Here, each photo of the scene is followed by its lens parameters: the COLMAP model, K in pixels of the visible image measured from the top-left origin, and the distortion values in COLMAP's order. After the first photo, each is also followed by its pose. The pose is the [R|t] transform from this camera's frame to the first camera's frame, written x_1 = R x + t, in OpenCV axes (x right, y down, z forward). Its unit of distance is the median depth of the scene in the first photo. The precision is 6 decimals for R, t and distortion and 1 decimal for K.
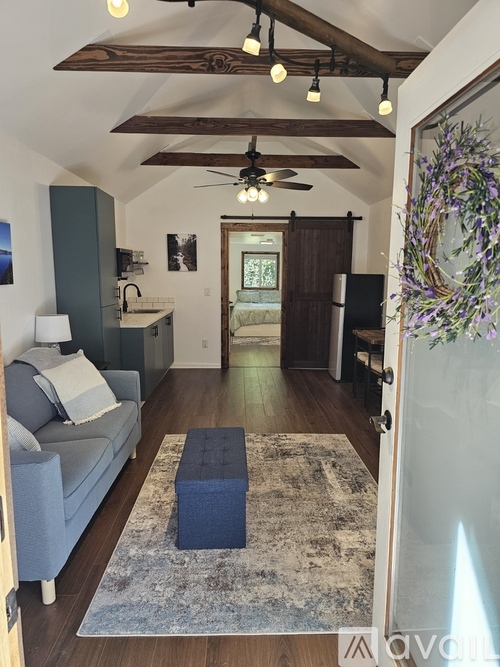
lens RADIAL K [[455.4, 0, 249.7], [0, 455.4, 333.9], [0, 0, 1]] dist [0.003196, 0.000241]
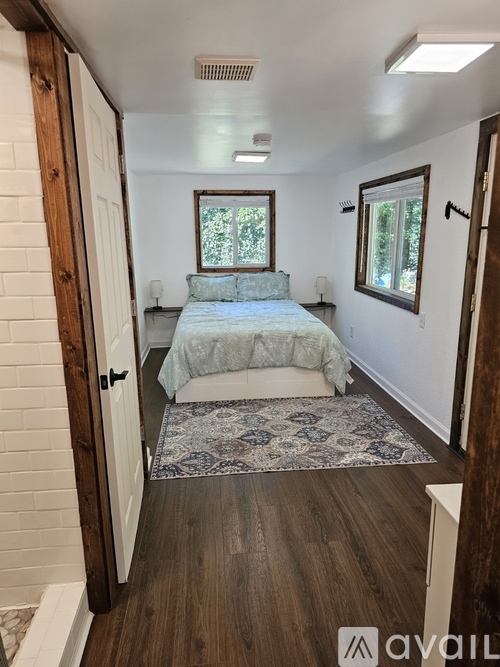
lens RADIAL K [[455.4, 0, 250.5], [0, 455.4, 334.5], [0, 0, 1]] dist [0.003196, 0.000241]
pose [[0.997814, -0.034103, 0.056614, 0.008210], [0.029165, 0.995880, 0.085865, -0.072533], [-0.059309, -0.084026, 0.994697, 0.518571]]
